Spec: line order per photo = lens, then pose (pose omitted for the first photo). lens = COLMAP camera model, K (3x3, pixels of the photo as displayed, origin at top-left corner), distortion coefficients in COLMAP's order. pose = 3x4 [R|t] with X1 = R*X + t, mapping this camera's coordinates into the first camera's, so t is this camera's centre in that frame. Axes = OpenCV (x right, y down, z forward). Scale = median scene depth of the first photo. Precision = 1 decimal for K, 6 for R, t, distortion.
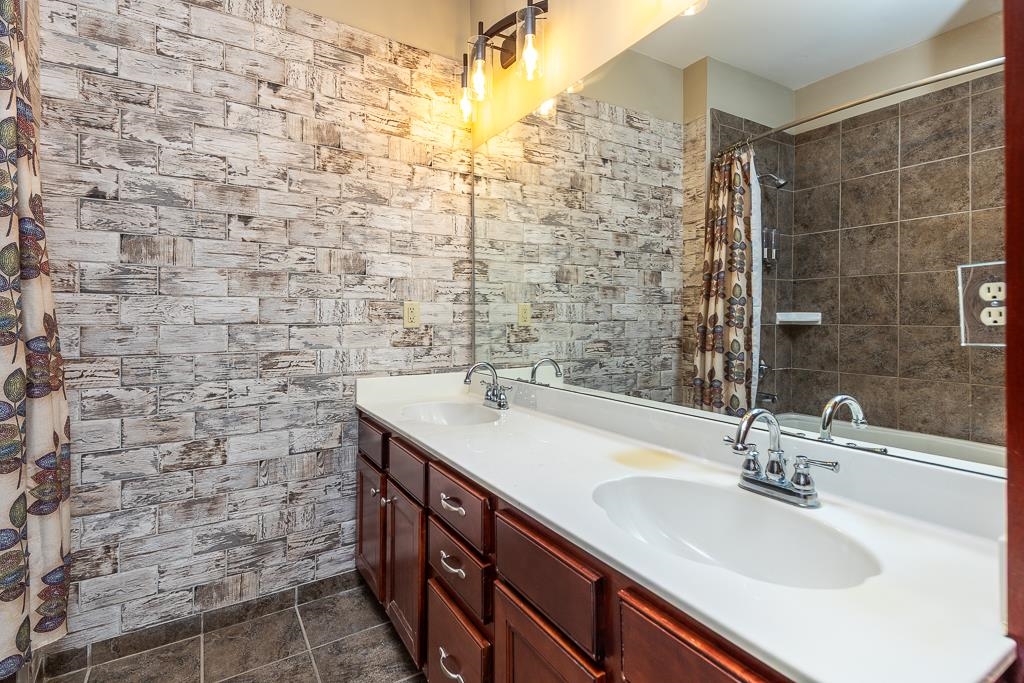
lens RADIAL K [[490.6, 0, 516.2], [0, 490.6, 316.5], [0, 0, 1]] dist [0.044867, -0.016171]
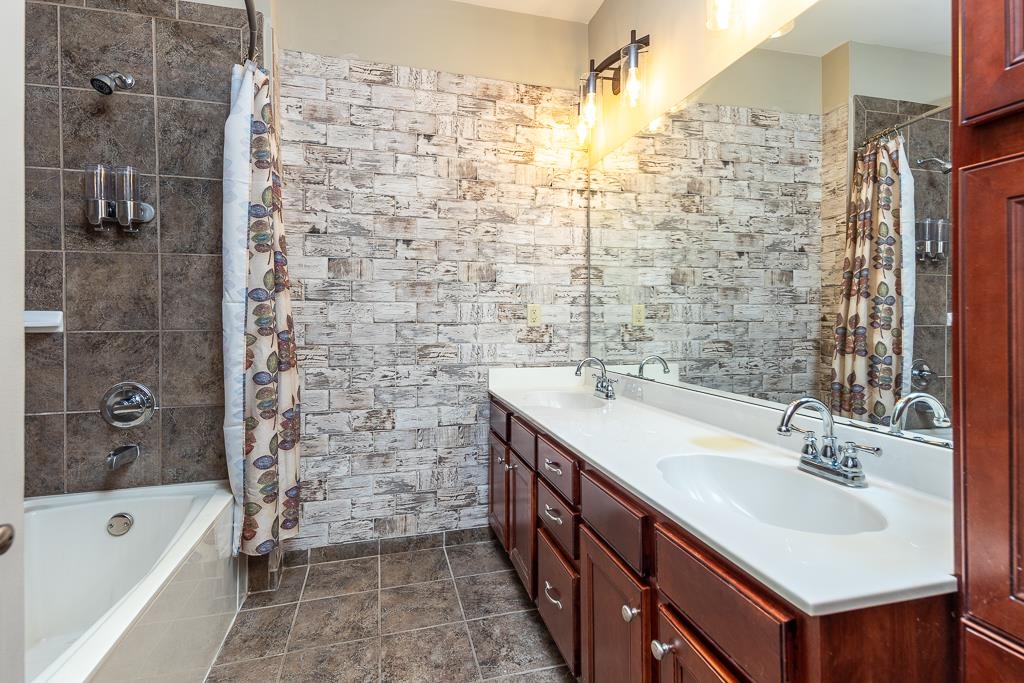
lens RADIAL K [[490.6, 0, 520.9], [0, 490.6, 316.0], [0, 0, 1]] dist [0.044867, -0.016171]
pose [[0.961688, -0.000233, -0.274145, 0.091567], [-0.000308, 0.999998, -0.001931, -0.000451], [0.274145, 0.001942, 0.961686, -0.153465]]
